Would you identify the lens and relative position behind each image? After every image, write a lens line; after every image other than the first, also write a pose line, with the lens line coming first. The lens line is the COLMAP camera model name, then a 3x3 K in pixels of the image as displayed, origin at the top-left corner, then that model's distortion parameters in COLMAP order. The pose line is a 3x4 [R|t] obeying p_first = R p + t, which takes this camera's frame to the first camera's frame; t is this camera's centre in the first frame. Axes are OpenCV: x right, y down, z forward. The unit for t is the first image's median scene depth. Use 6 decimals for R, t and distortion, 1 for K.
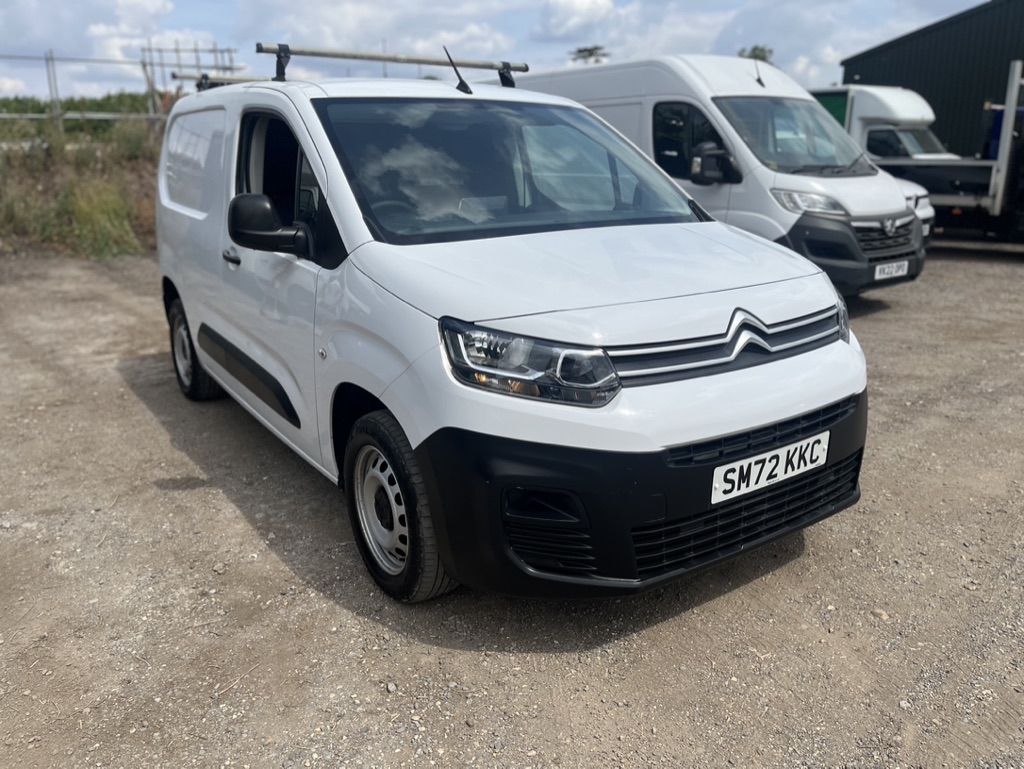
lens RADIAL K [[772.7, 0, 515.9], [0, 772.7, 387.6], [0, 0, 1]] dist [0.062113, -0.094538]
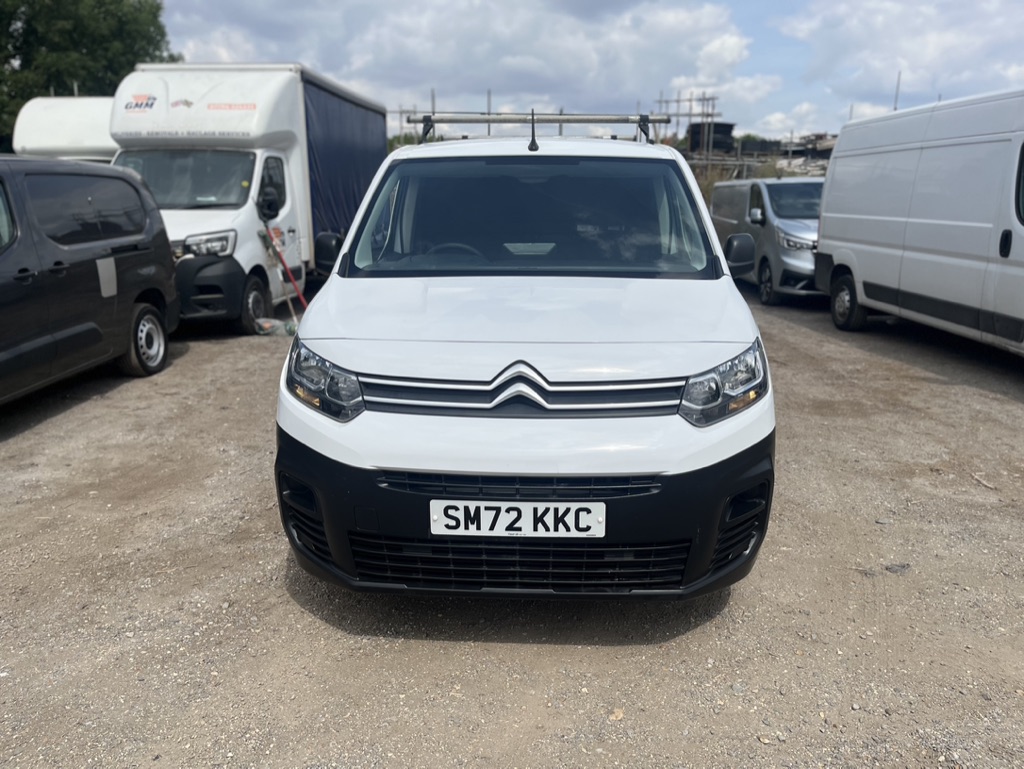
lens RADIAL K [[772.7, 0, 515.9], [0, 772.7, 387.6], [0, 0, 1]] dist [0.062113, -0.094538]
pose [[0.791156, 0.151424, -0.592573, 0.906739], [-0.177800, 0.983966, 0.014055, -0.081071], [0.585201, 0.094239, 0.805394, 0.175103]]
